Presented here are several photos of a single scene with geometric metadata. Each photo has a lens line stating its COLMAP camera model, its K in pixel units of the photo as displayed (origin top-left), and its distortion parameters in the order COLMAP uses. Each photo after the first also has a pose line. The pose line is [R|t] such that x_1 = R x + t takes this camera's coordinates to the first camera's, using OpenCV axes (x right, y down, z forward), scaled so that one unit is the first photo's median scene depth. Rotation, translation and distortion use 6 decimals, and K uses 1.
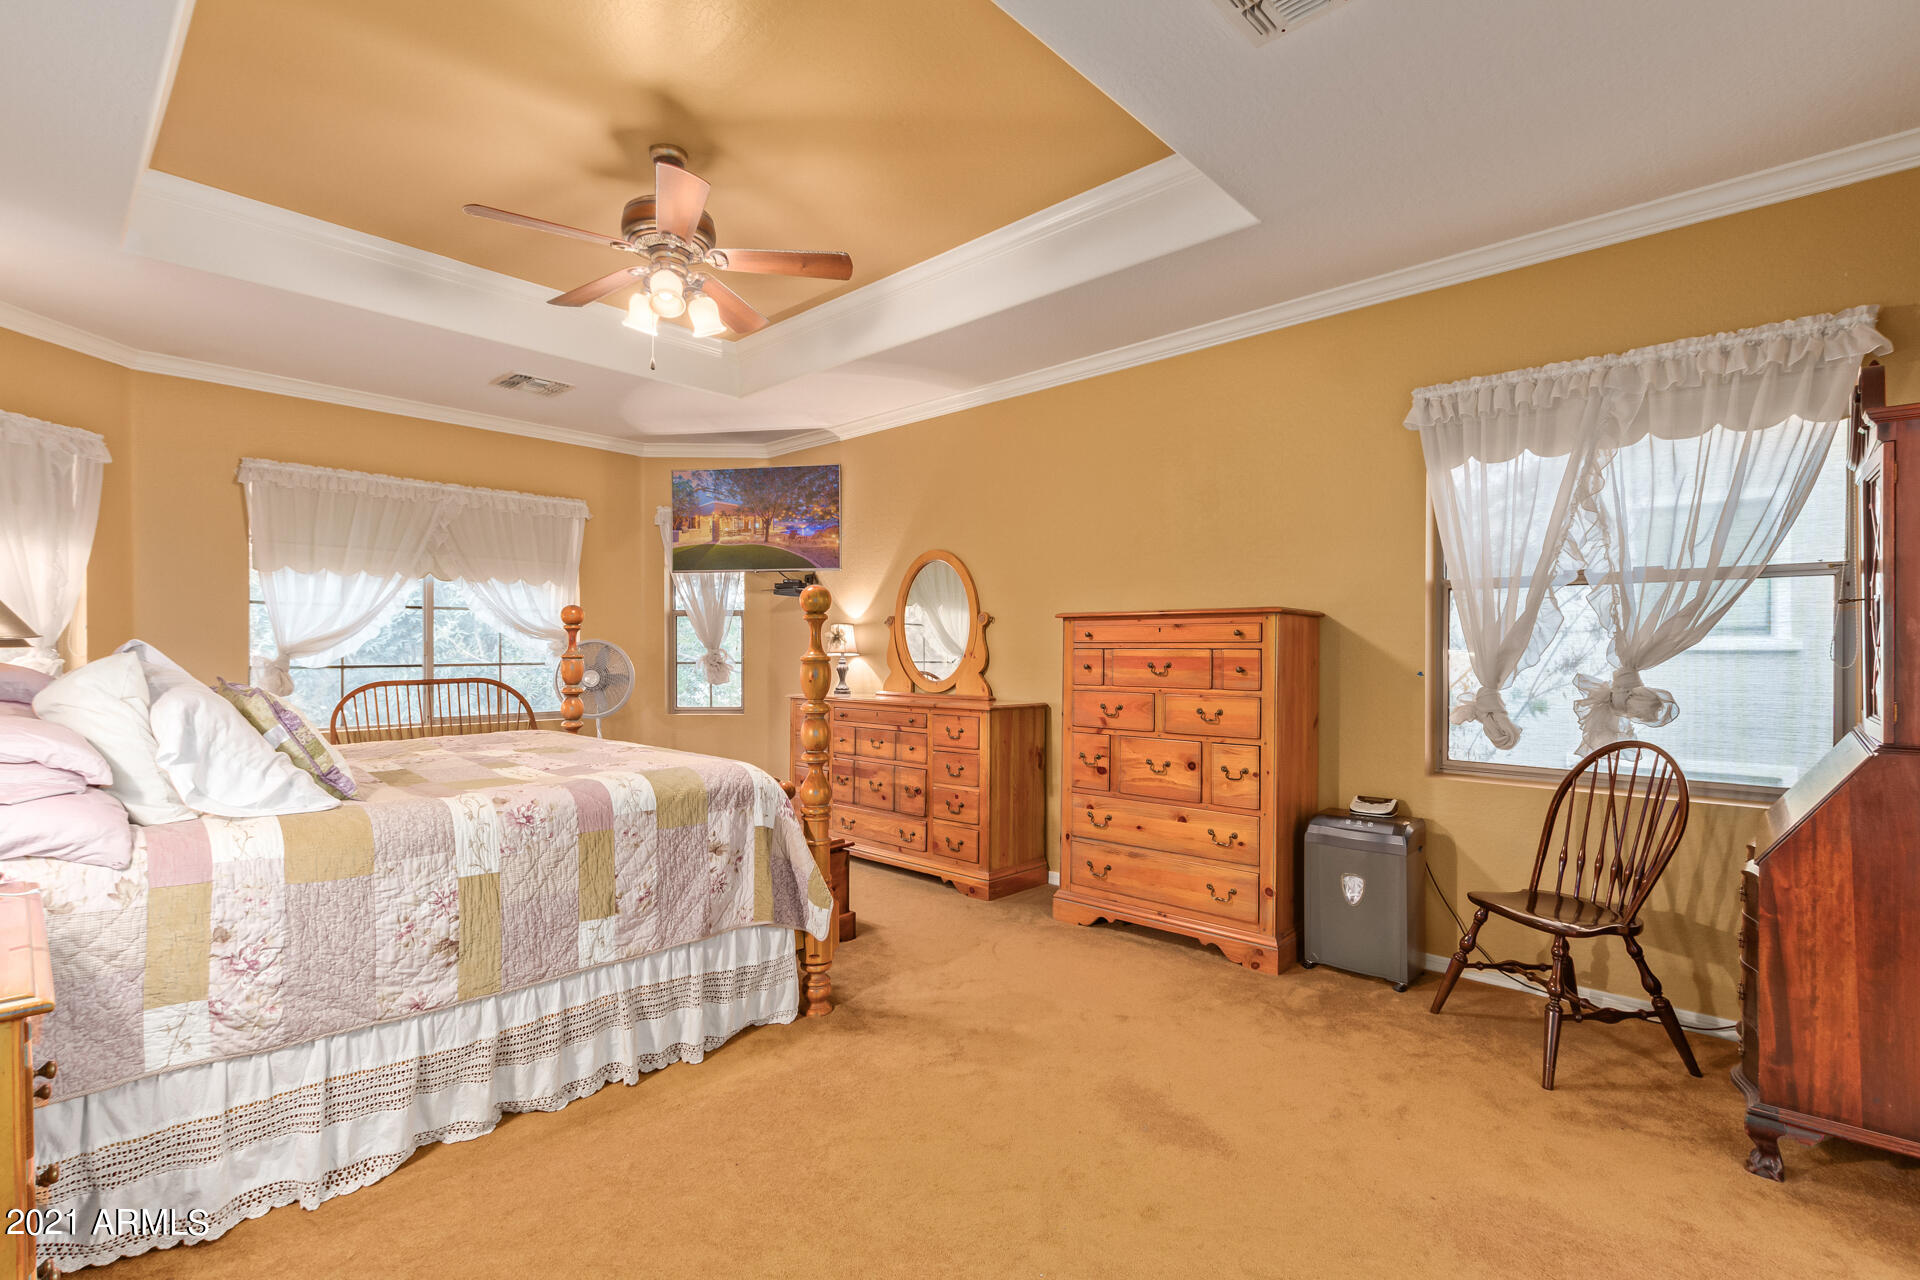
lens RADIAL K [[898.4, 0, 968.0], [0, 898.4, 645.3], [0, 0, 1]] dist [0.005855, -0.001358]
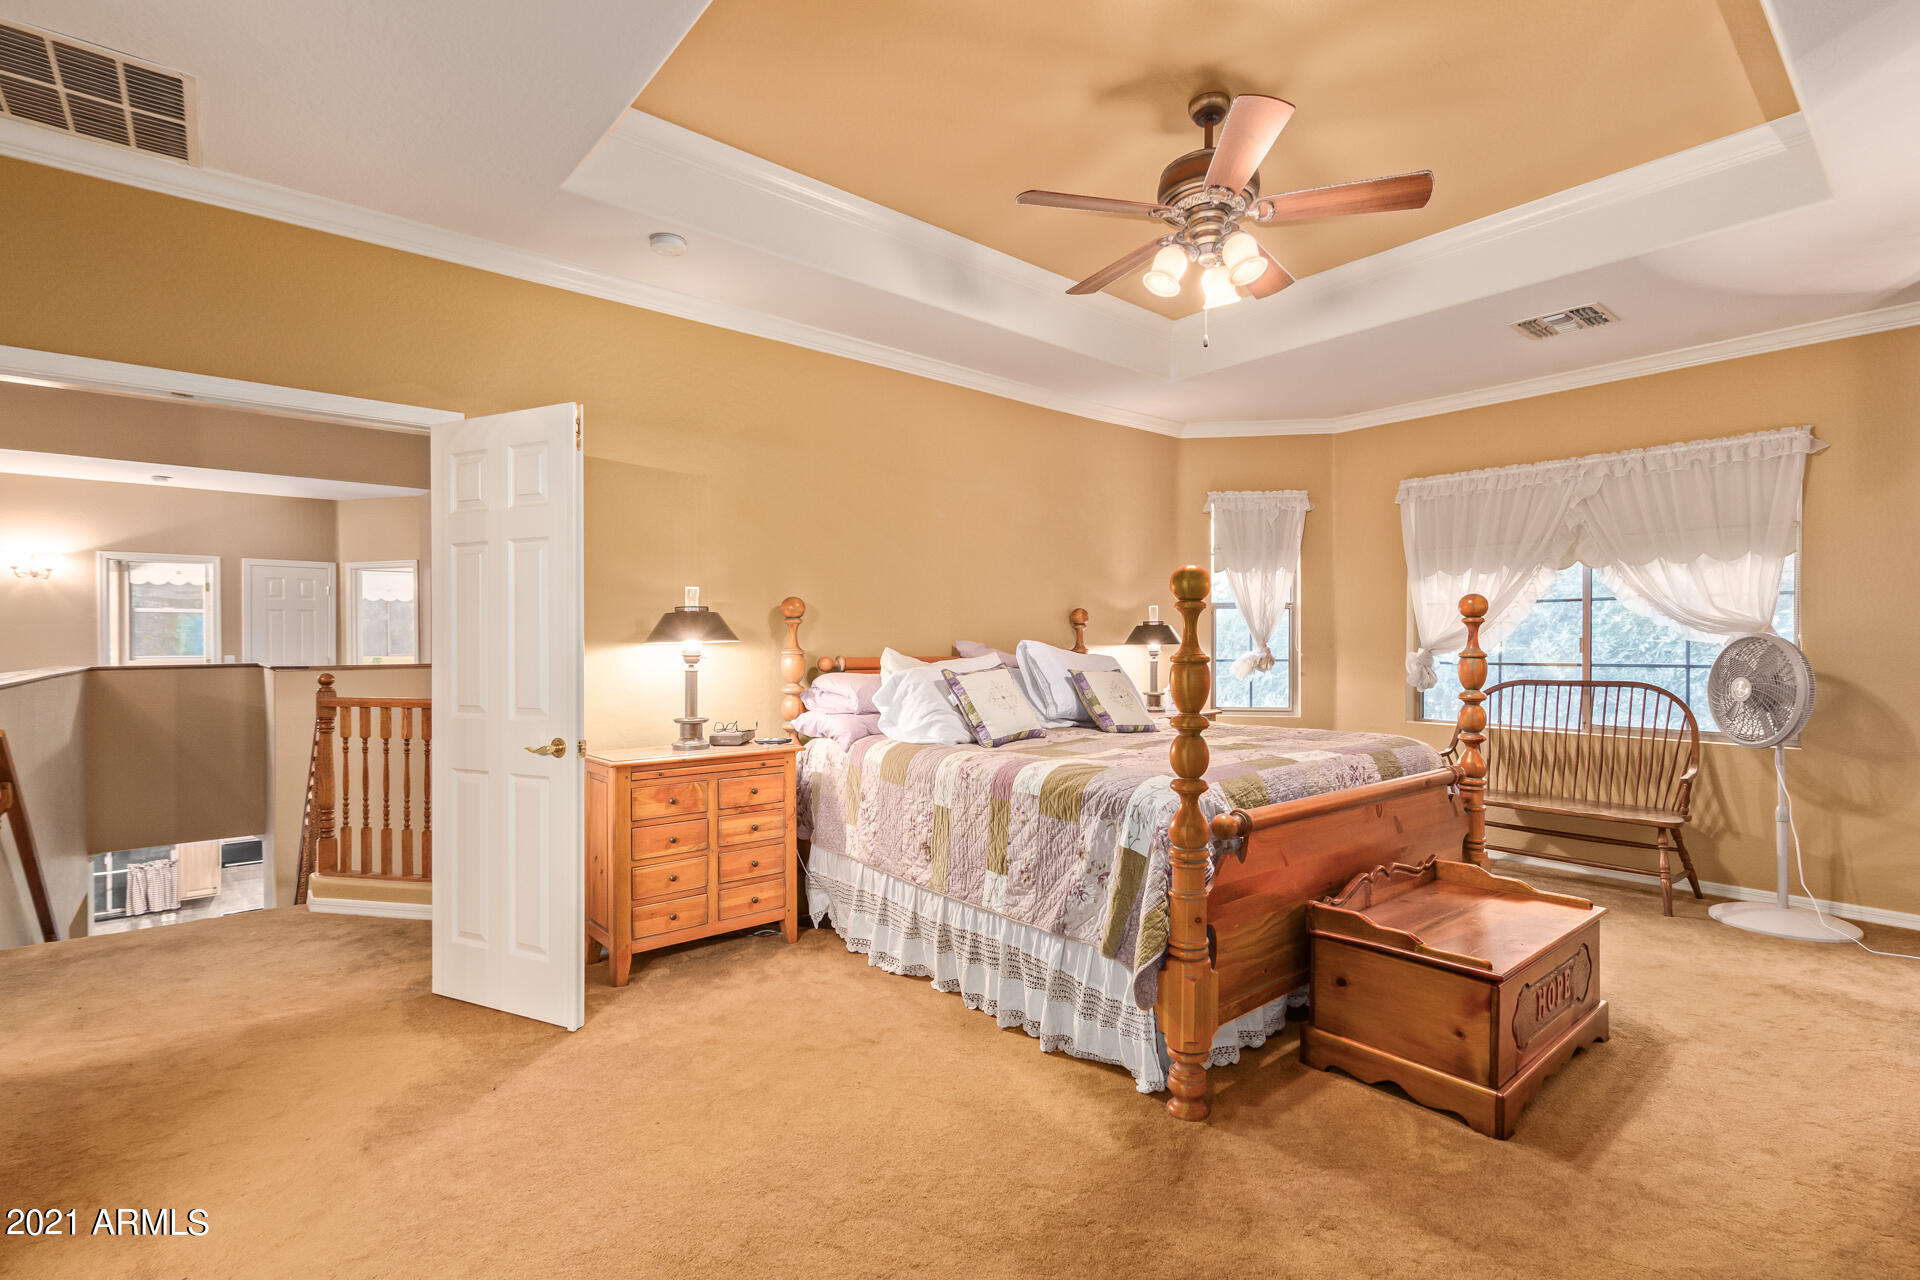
lens RADIAL K [[898.4, 0, 963.7], [0, 898.4, 639.1], [0, 0, 1]] dist [0.005855, -0.001358]
pose [[-0.141111, -0.006885, -0.989970, 0.700889], [0.004004, 0.999964, -0.007525, 0.002009], [0.989986, -0.005026, -0.141078, 1.013161]]
